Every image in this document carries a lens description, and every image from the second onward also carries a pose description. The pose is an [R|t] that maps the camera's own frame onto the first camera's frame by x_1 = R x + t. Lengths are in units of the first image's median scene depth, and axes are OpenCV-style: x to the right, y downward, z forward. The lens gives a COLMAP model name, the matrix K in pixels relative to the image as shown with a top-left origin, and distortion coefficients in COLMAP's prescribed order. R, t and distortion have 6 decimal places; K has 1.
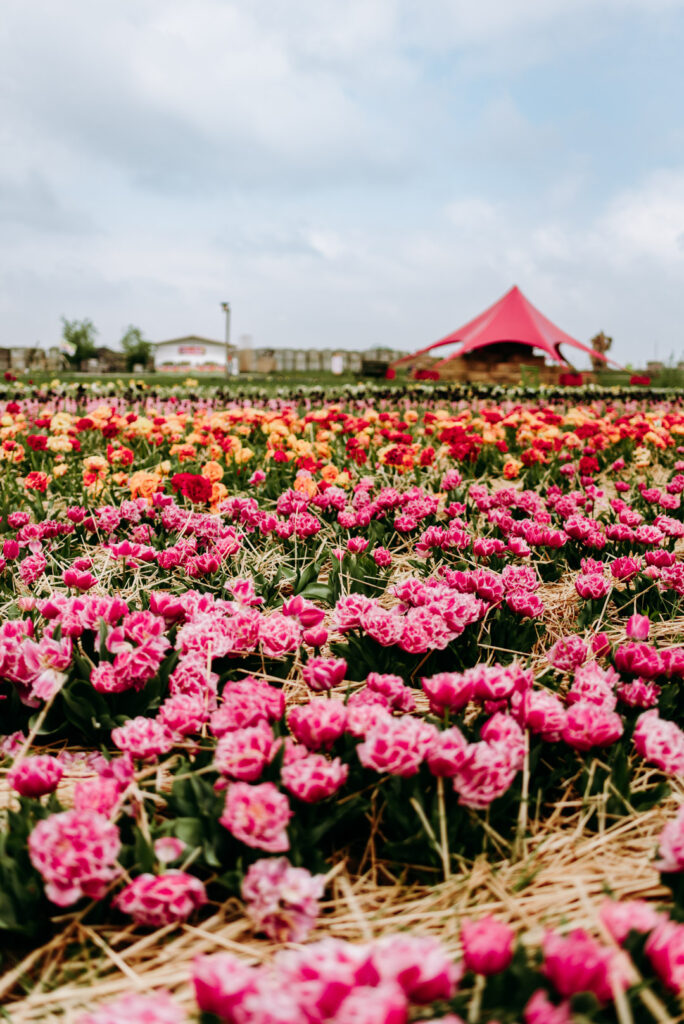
lens RADIAL K [[943.2, 0, 342.0], [0, 943.2, 512.0], [0, 0, 1]] dist [0.001916, -0.005030]
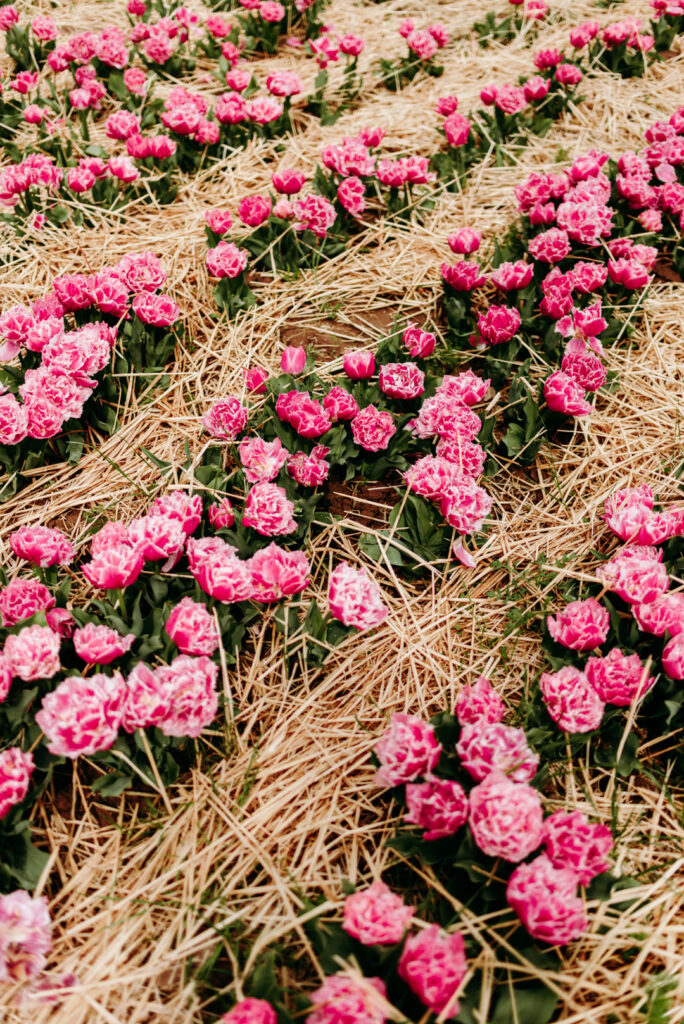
lens RADIAL K [[943.2, 0, 342.0], [0, 943.2, 512.0], [0, 0, 1]] dist [0.001916, -0.005030]
pose [[0.910260, -0.289135, 0.296358, 0.044833], [0.081427, 0.826809, 0.556558, -0.232645], [-0.405952, -0.482481, 0.776154, 0.199251]]
